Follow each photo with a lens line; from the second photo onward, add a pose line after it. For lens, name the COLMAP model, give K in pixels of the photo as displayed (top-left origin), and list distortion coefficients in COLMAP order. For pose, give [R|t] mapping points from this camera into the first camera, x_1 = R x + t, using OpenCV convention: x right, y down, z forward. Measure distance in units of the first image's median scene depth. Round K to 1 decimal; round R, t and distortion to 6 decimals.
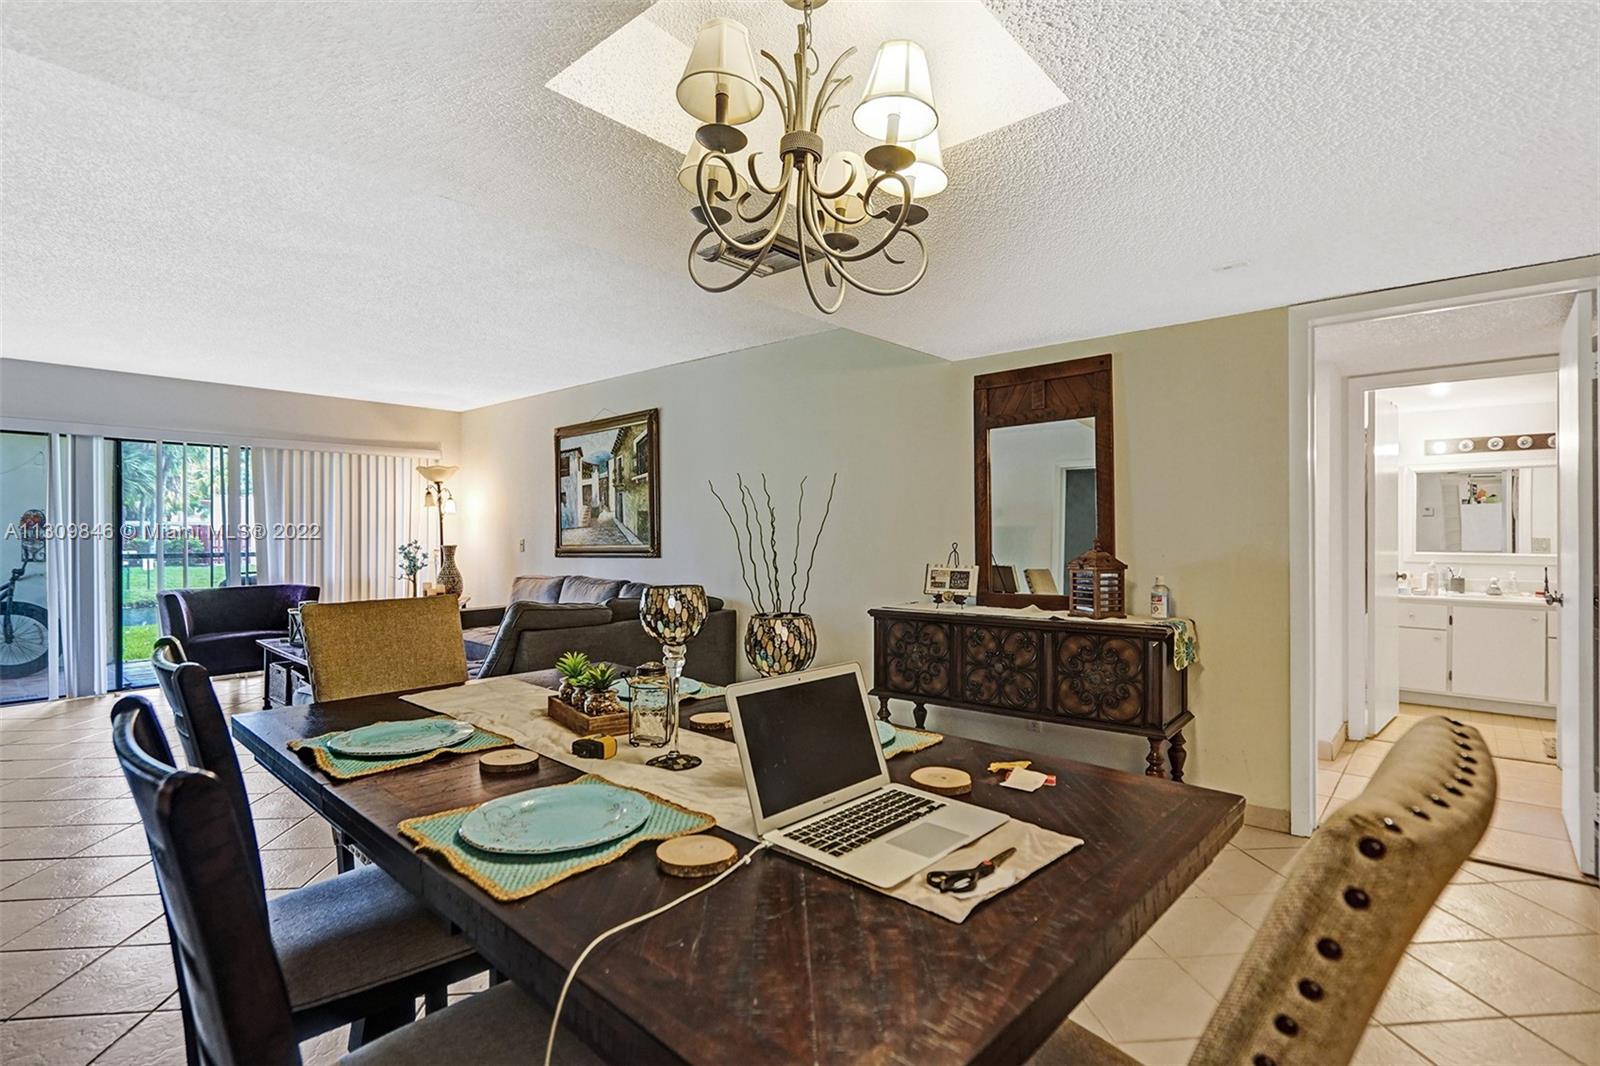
lens RADIAL K [[767.6, 0, 794.4], [0, 767.6, 534.3], [0, 0, 1]] dist [0.002480, 0.000431]
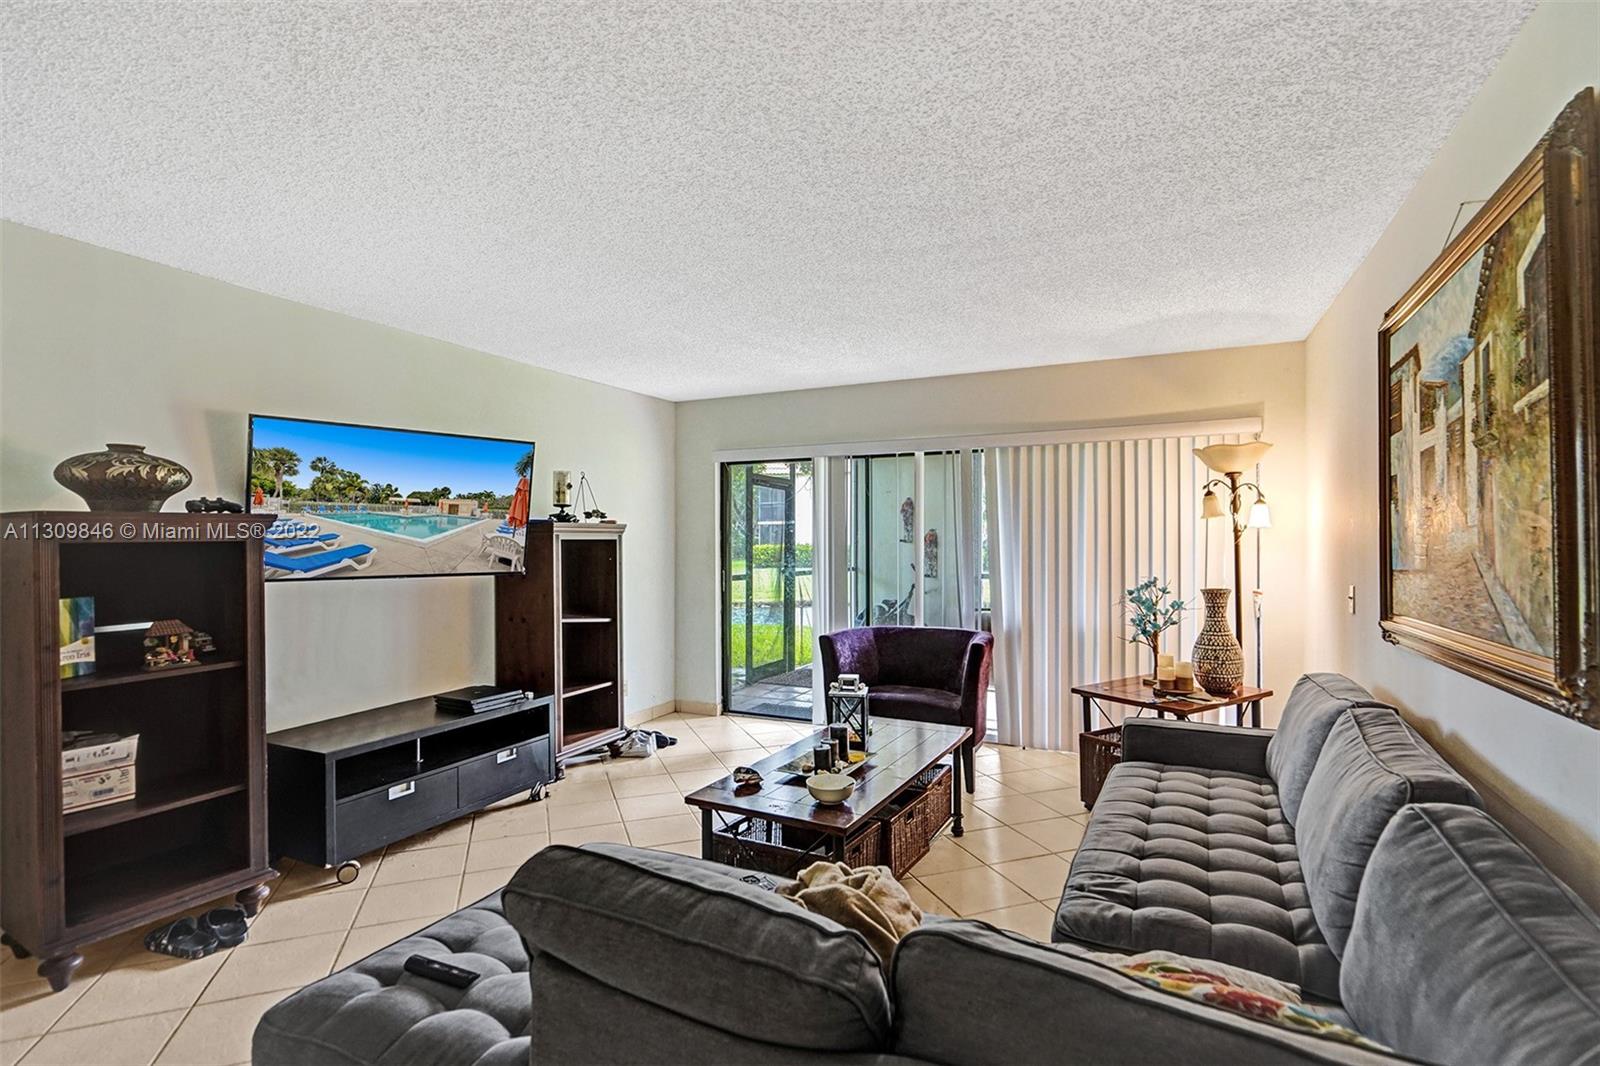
lens RADIAL K [[762.1, 0, 793.6], [0, 762.1, 534.5], [0, 0, 1]] dist [-0.032027, 0.026489]
pose [[0.257101, -0.004951, -0.966372, -0.015071], [0.000857, 0.999988, -0.004895, -0.023605], [0.966384, 0.000431, 0.257102, 0.624205]]
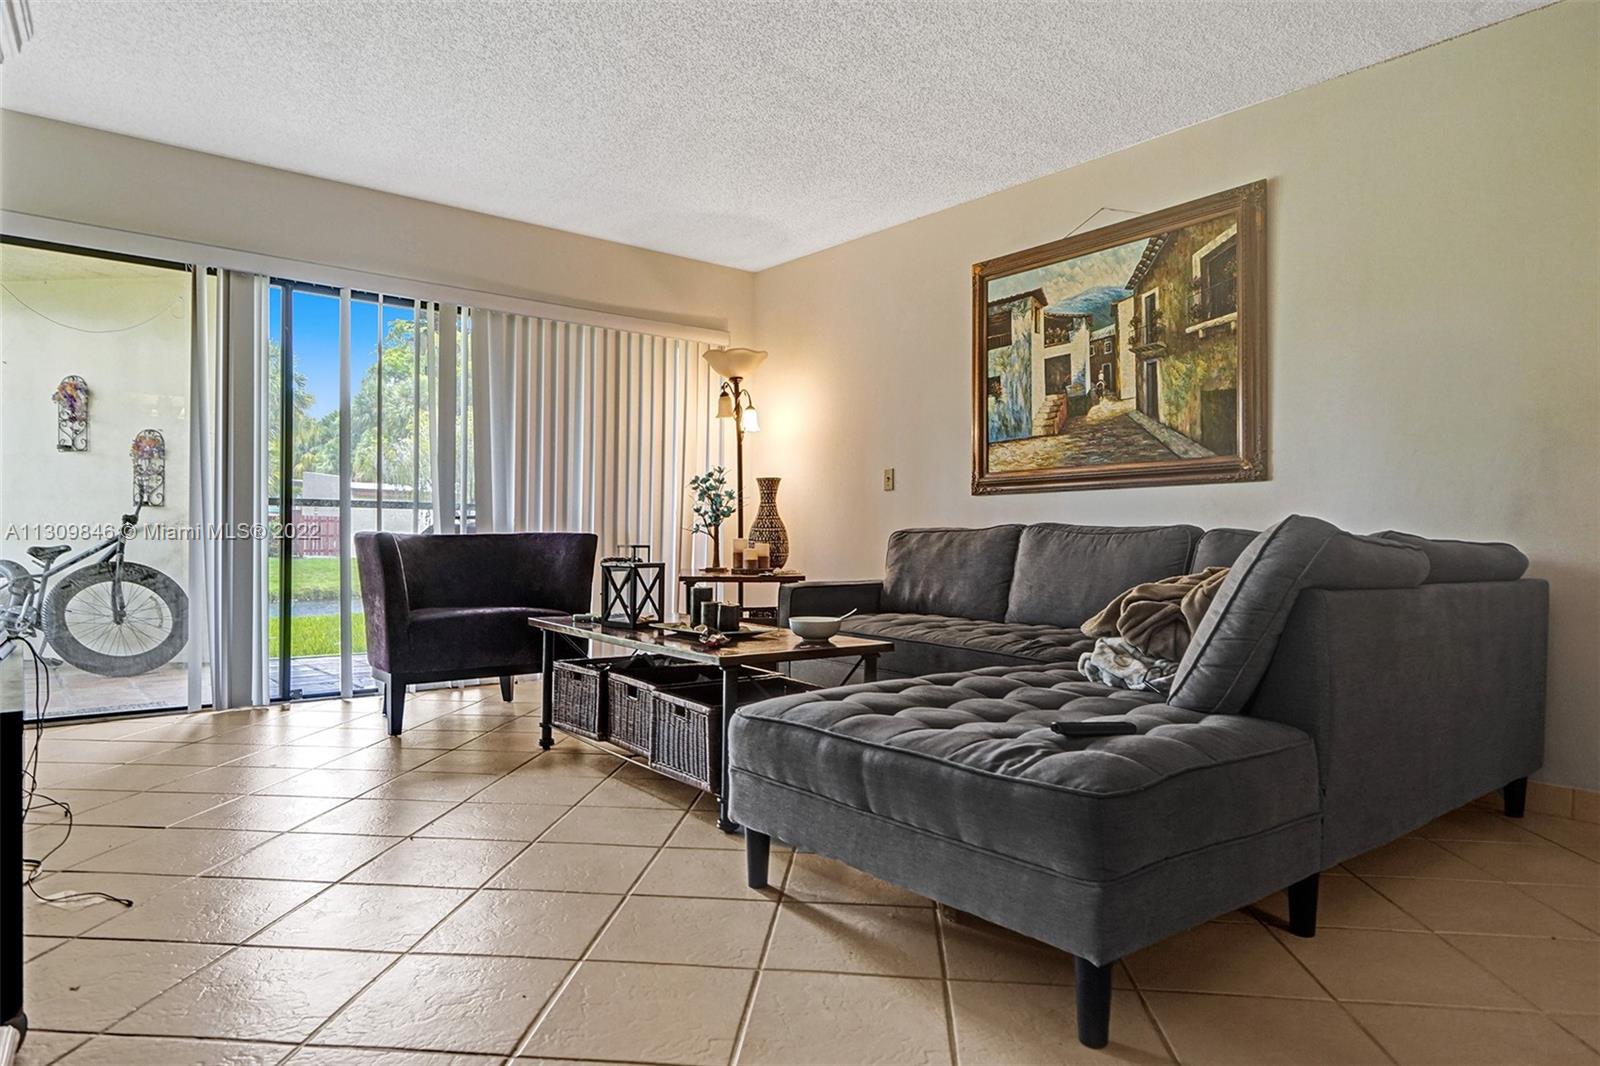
lens RADIAL K [[974.0, 0, 791.8], [0, 974.0, 541.0], [0, 0, 1]] dist [-0.001971, -0.001509]
pose [[0.985529, 0.014567, -0.168882, -0.329382], [-0.013831, 0.999889, 0.005530, 0.062513], [0.168944, -0.003115, 0.985621, 0.289533]]
